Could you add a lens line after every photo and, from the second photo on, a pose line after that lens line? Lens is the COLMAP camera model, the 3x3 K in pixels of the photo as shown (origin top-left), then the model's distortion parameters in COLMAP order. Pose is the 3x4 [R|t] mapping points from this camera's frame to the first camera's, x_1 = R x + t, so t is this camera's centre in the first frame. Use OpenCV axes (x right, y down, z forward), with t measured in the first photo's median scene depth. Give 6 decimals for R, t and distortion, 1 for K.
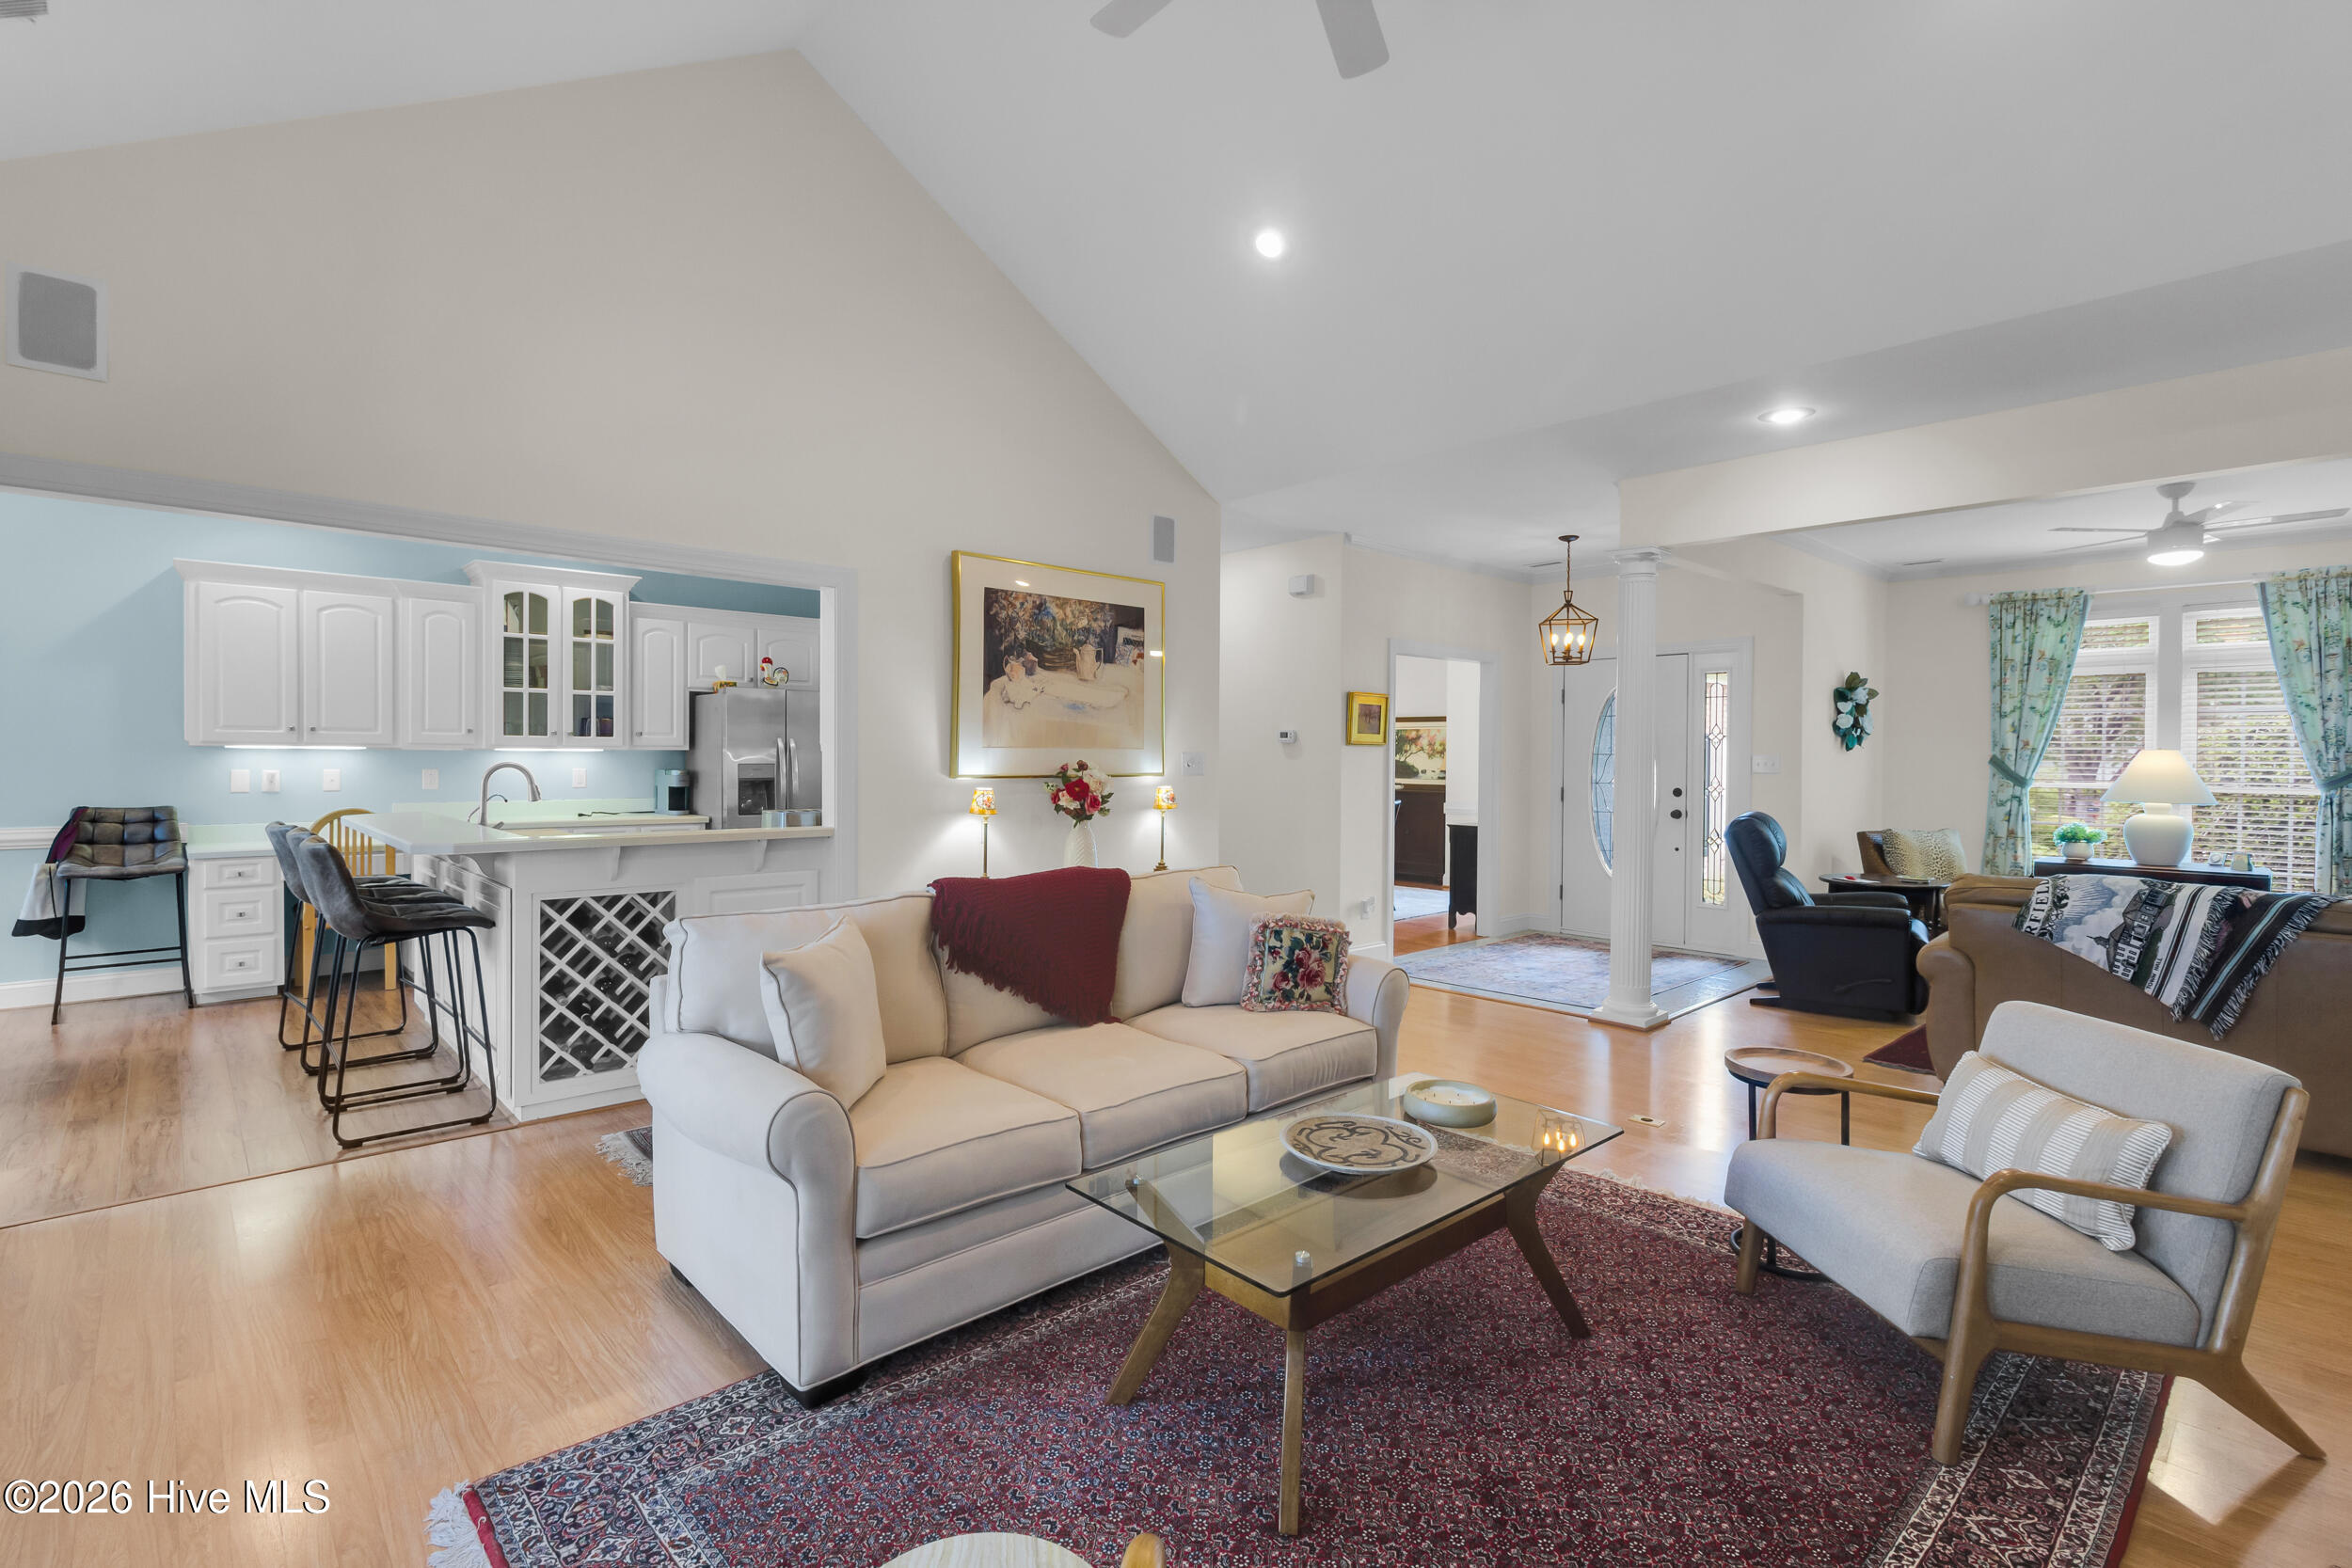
lens RADIAL K [[1095.8, 0, 1155.6], [0, 1095.8, 773.5], [0, 0, 1]] dist [0.004879, 0.000335]
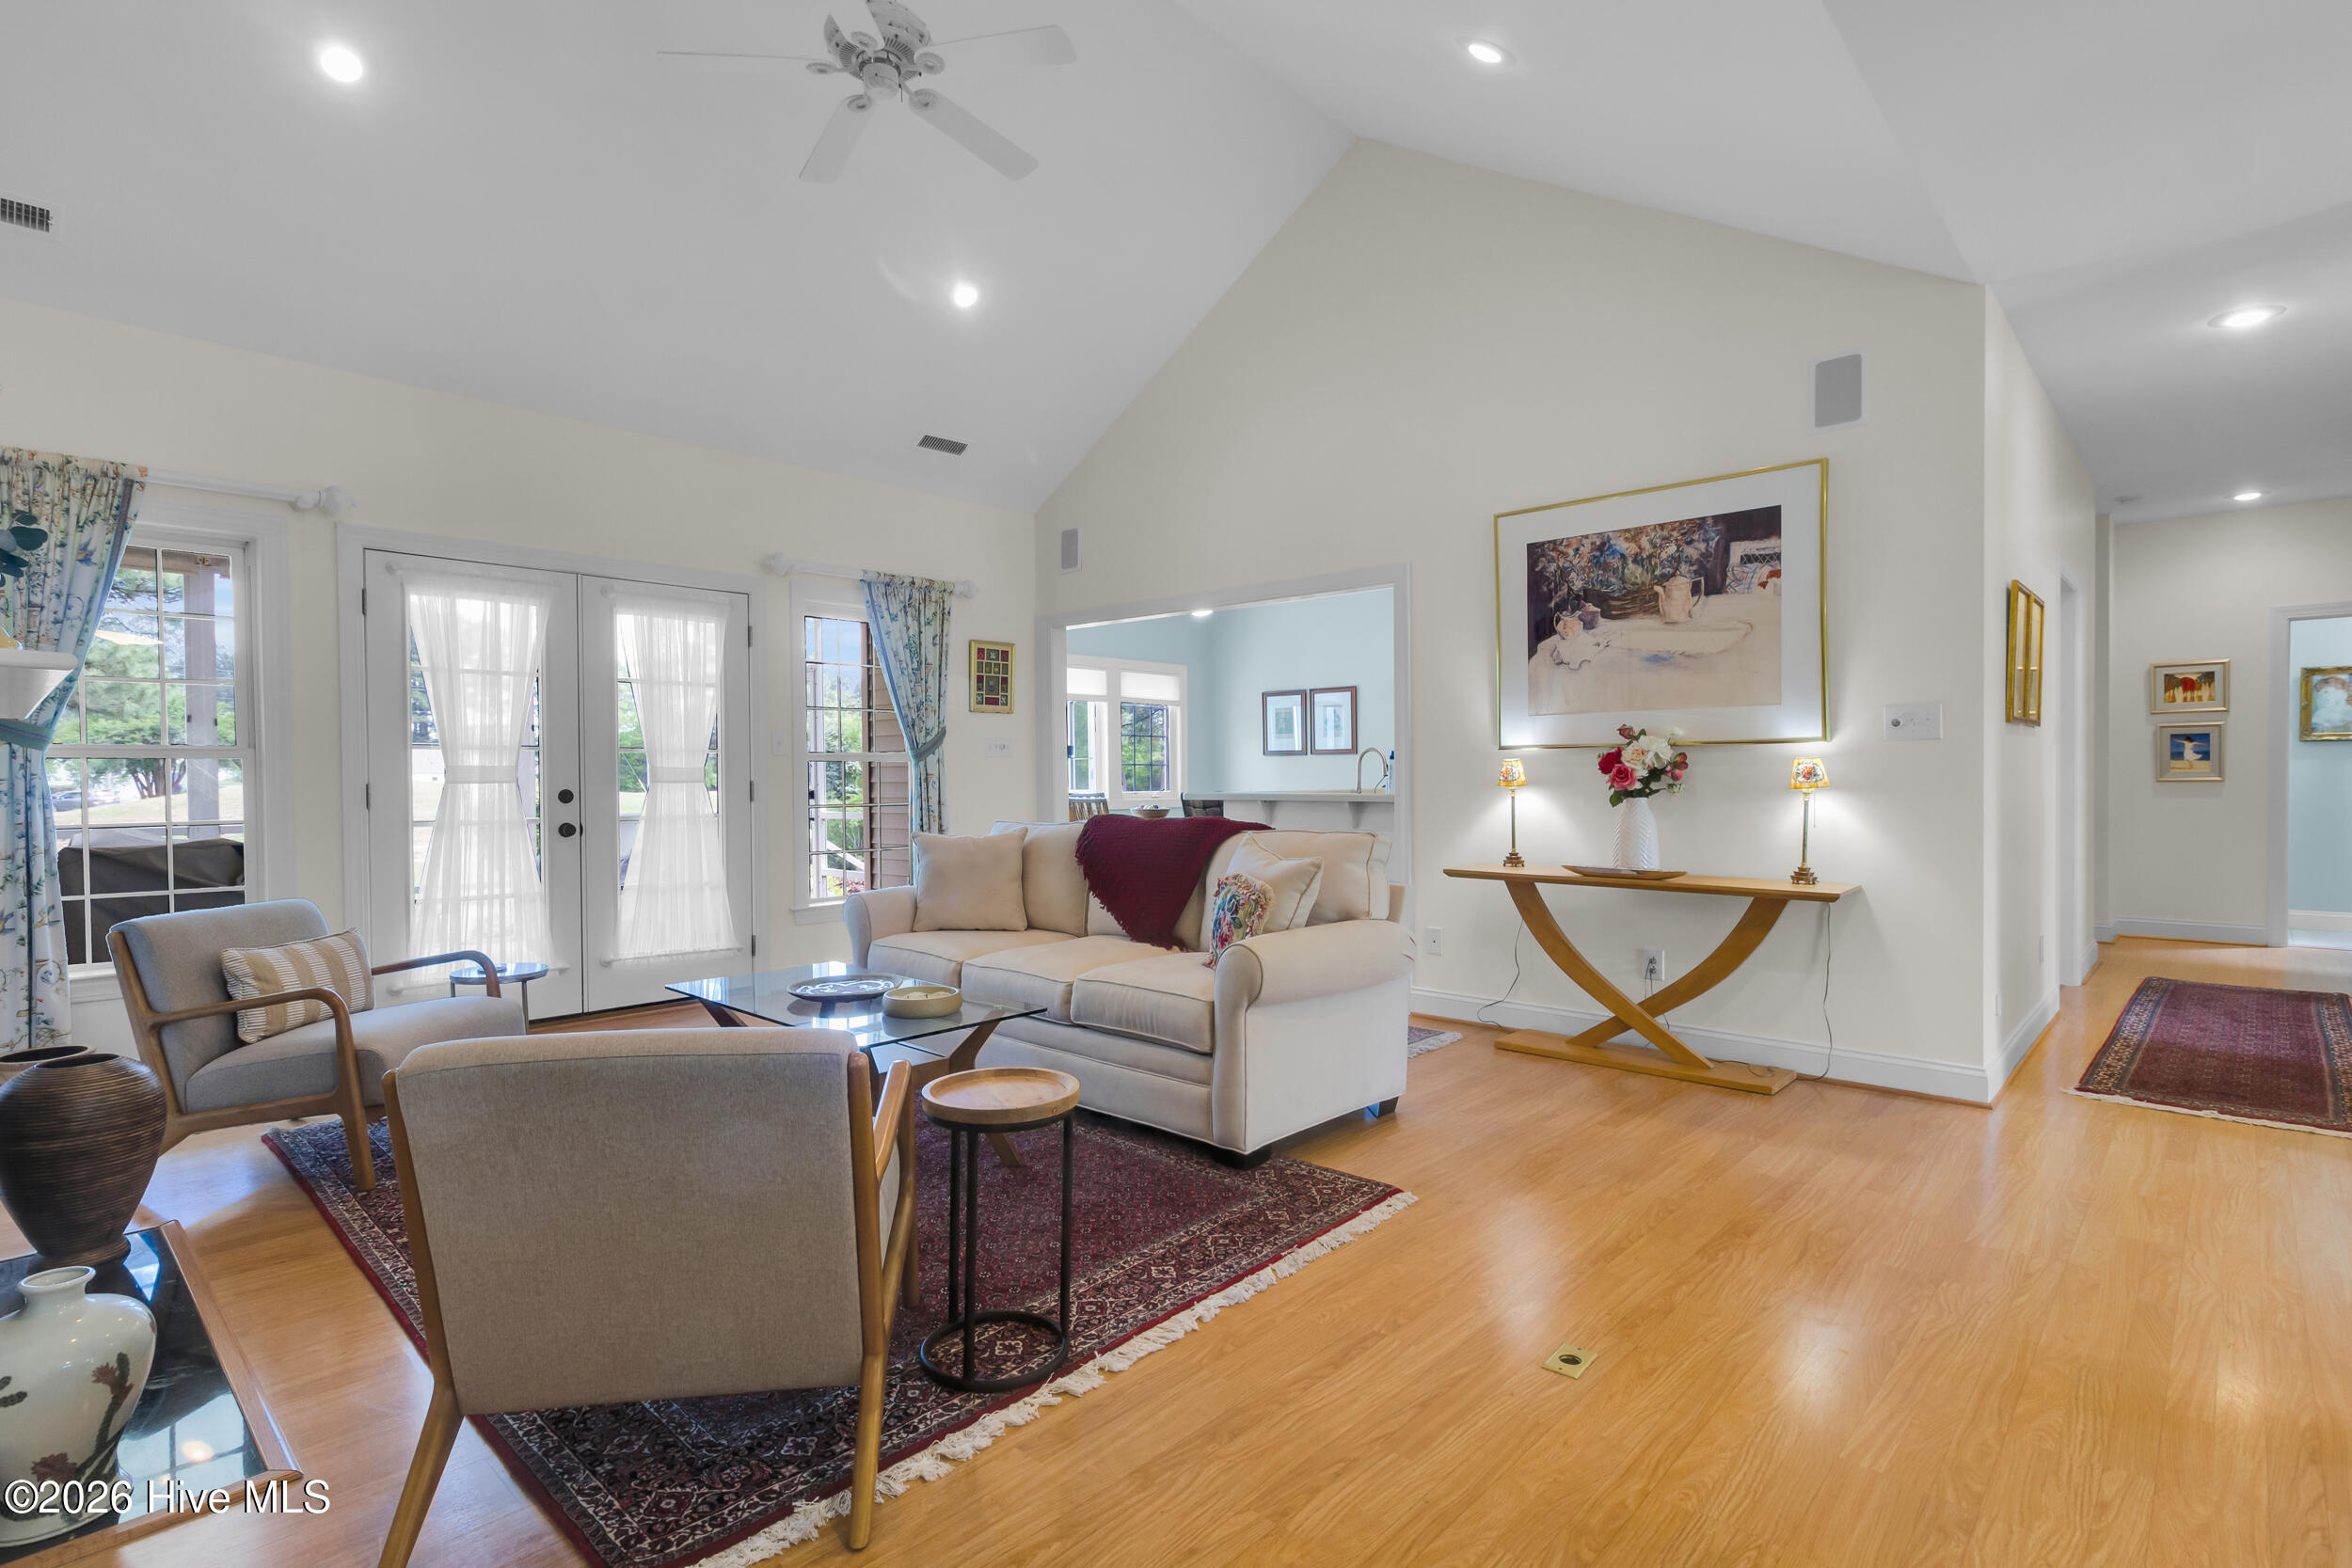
lens RADIAL K [[1125.8, 0, 1173.8], [0, 1125.8, 793.9], [0, 0, 1]] dist [0.000787, 0.001784]
pose [[0.075000, 0.008977, -0.997143, 0.596919], [-0.009017, 0.999925, 0.008324, 0.028580], [0.997143, 0.008367, 0.075075, 0.483673]]
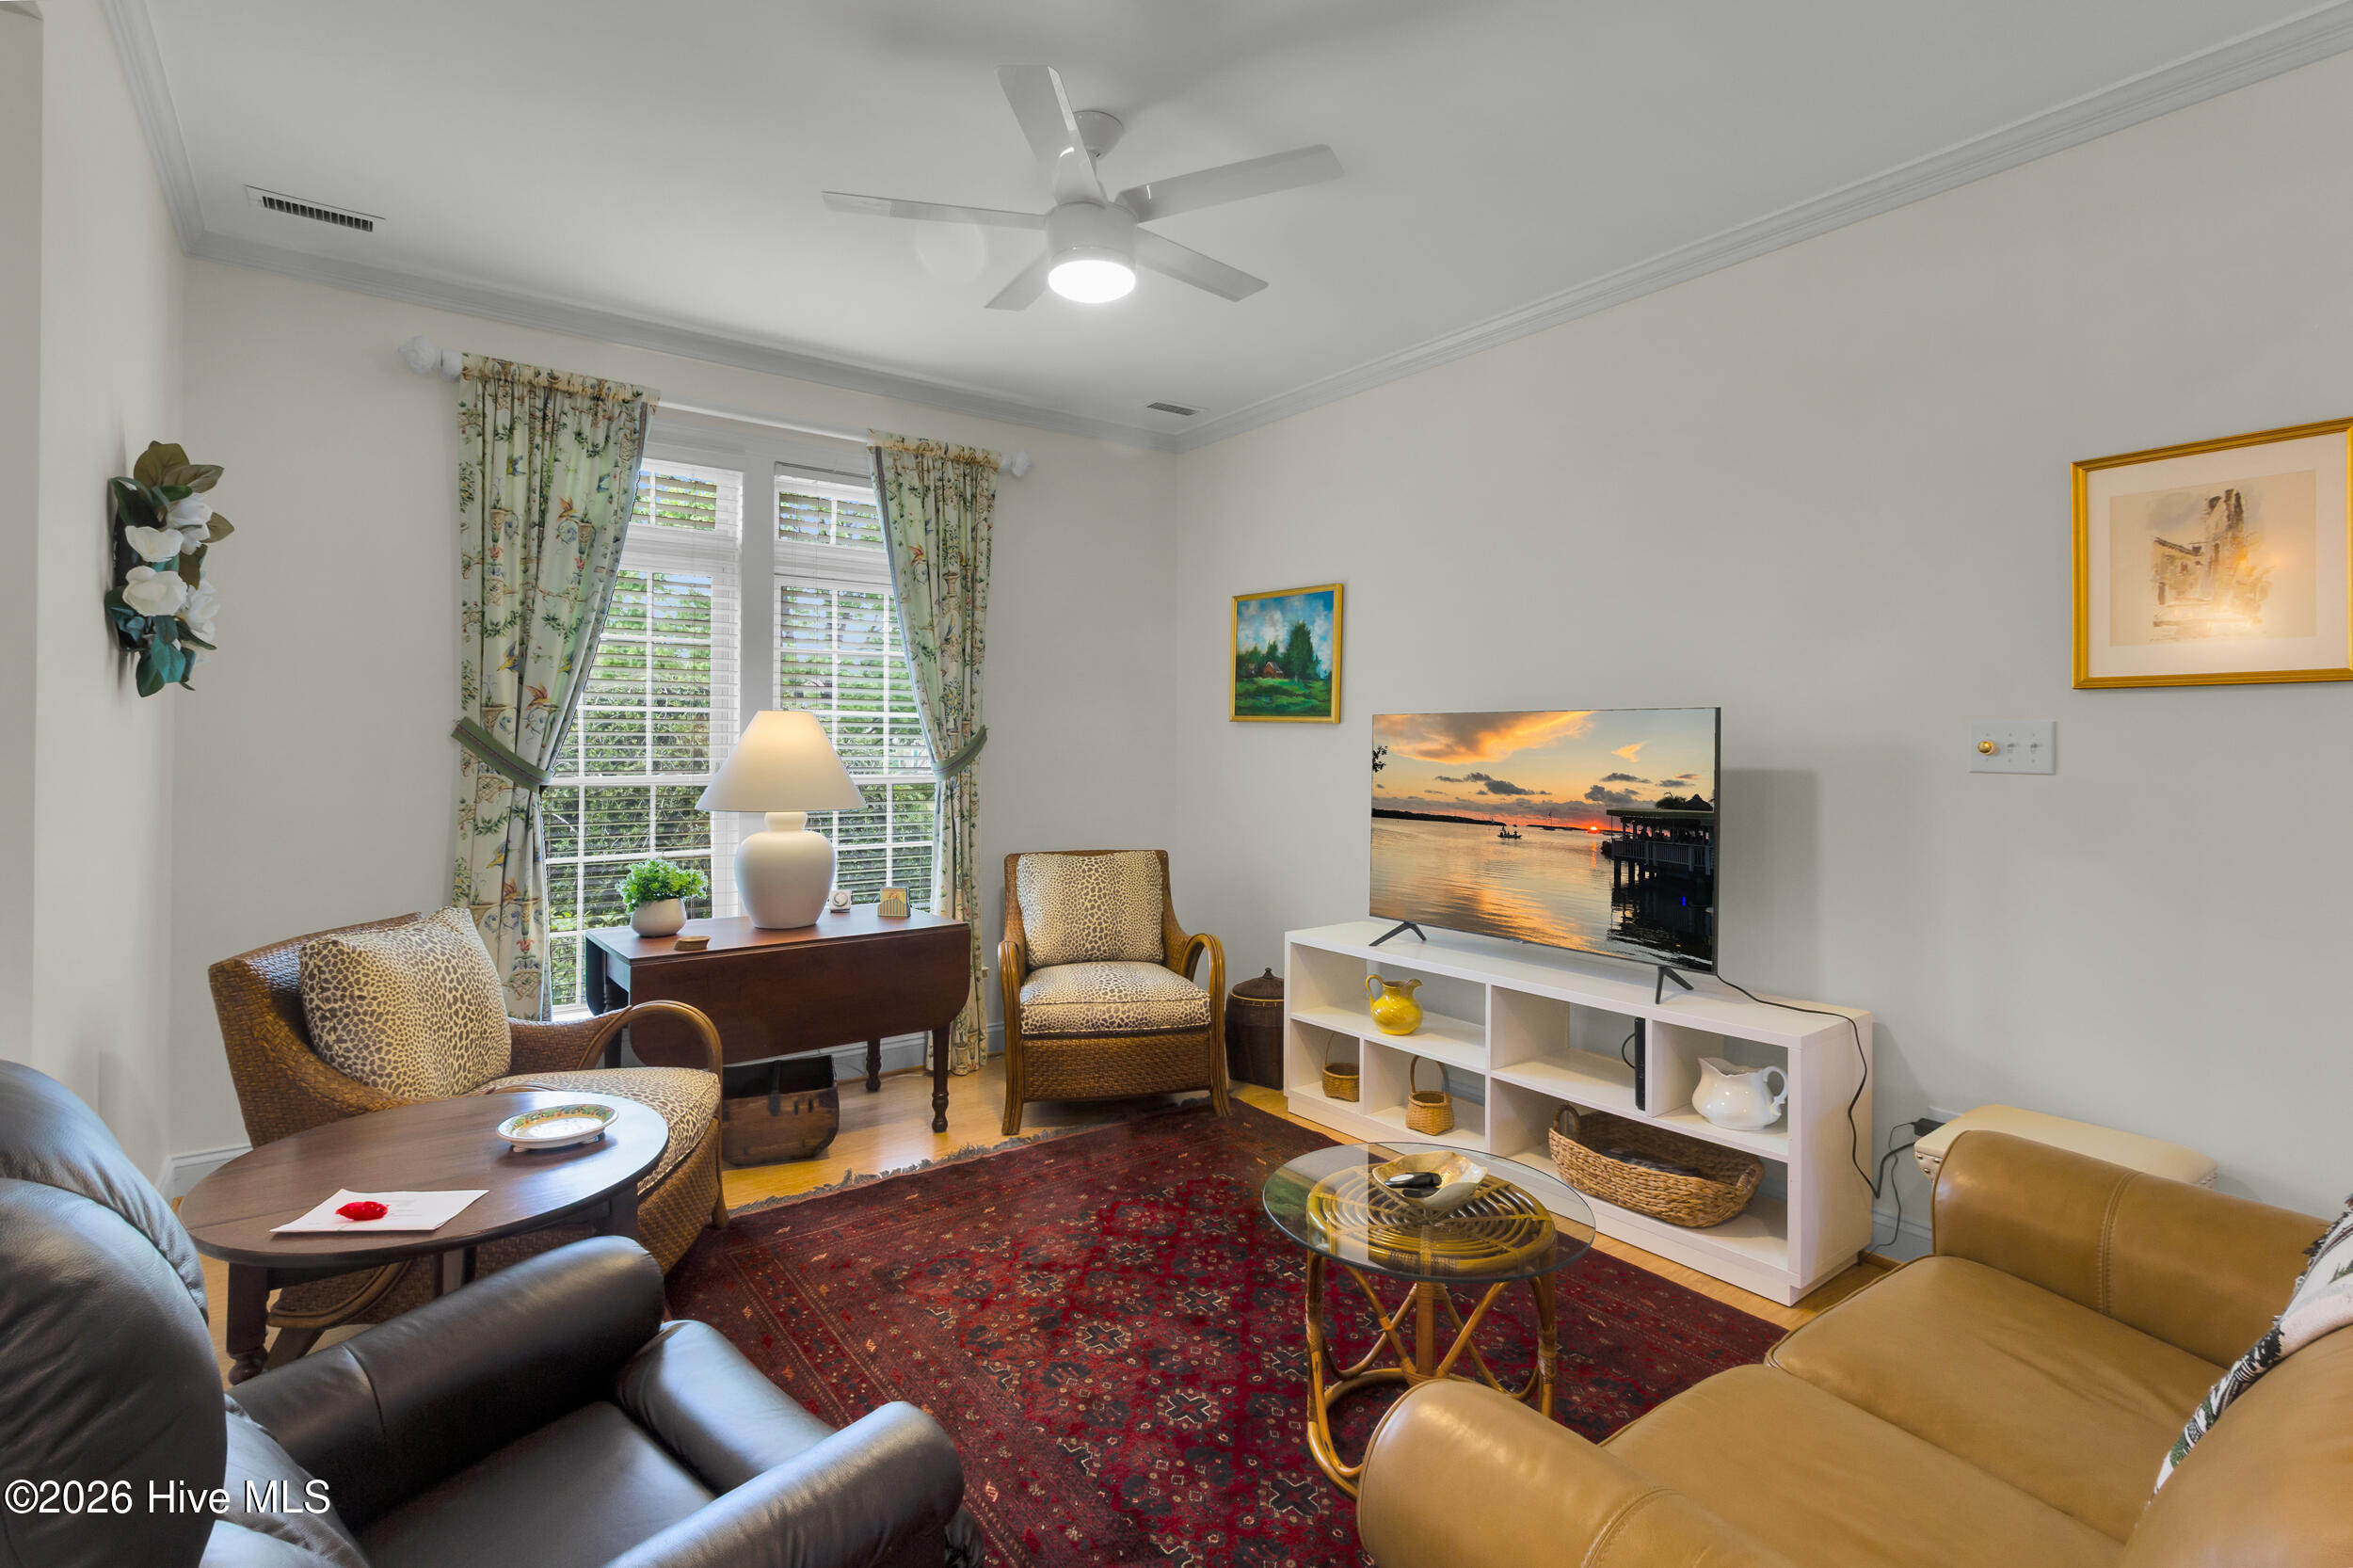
lens RADIAL K [[1096.4, 0, 1188.4], [0, 1096.4, 732.2], [0, 0, 1]] dist [0.004879, 0.000335]
pose [[0.093260, 0.004317, 0.995632, 0.406403], [0.016678, 0.999844, -0.005897, -0.004372], [-0.995502, 0.017155, 0.093173, 0.785731]]
